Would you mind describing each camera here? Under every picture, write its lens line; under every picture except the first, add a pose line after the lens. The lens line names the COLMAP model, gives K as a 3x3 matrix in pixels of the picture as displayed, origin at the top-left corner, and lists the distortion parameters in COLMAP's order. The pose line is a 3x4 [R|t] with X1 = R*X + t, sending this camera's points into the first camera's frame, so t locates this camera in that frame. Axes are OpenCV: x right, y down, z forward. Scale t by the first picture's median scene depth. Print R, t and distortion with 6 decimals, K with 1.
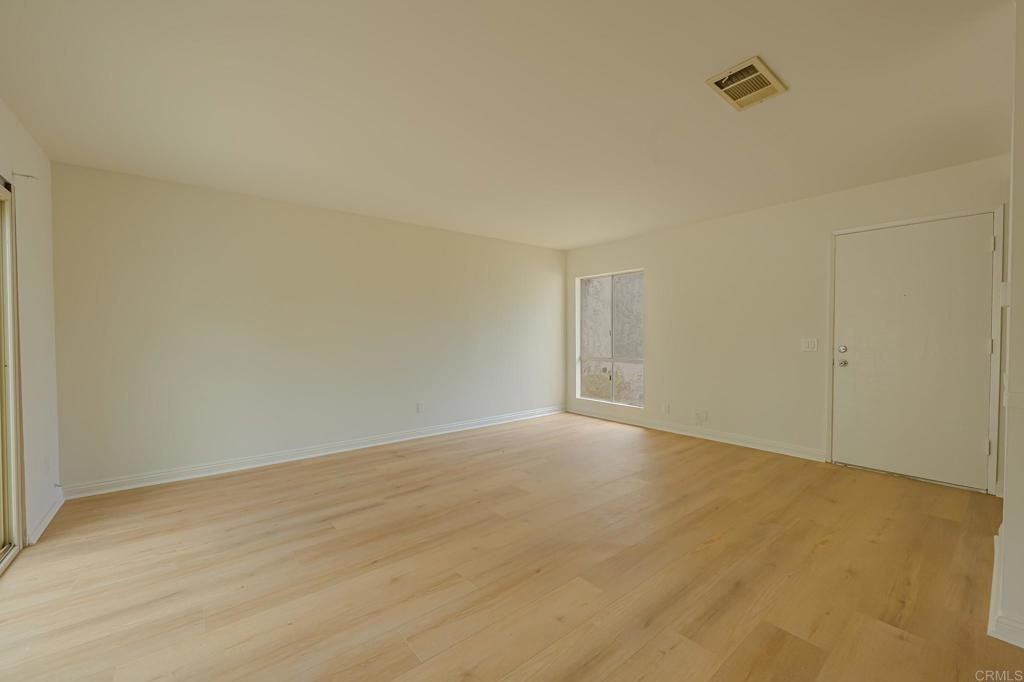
lens RADIAL K [[420.2, 0, 506.2], [0, 420.2, 342.2], [0, 0, 1]] dist [-0.009943, 0.000041]
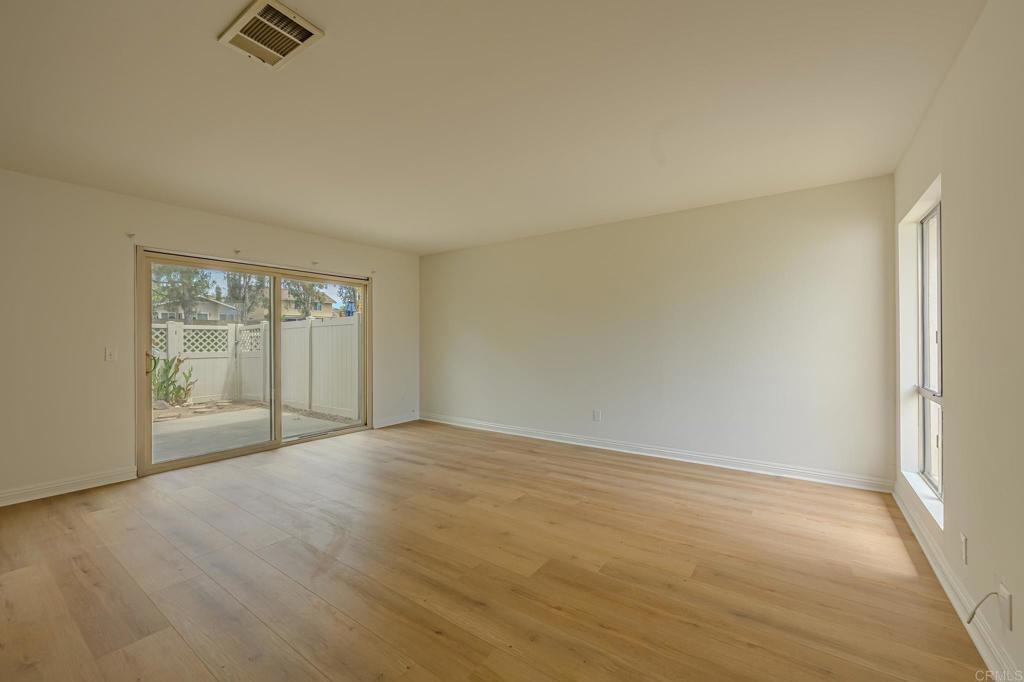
lens RADIAL K [[420.2, 0, 513.0], [0, 420.2, 337.0], [0, 0, 1]] dist [-0.009943, 0.000041]
pose [[0.256290, -0.001690, -0.966598, 1.004864], [-0.017933, 0.999818, -0.006503, -0.020786], [0.966434, 0.019000, 0.256213, 0.854557]]
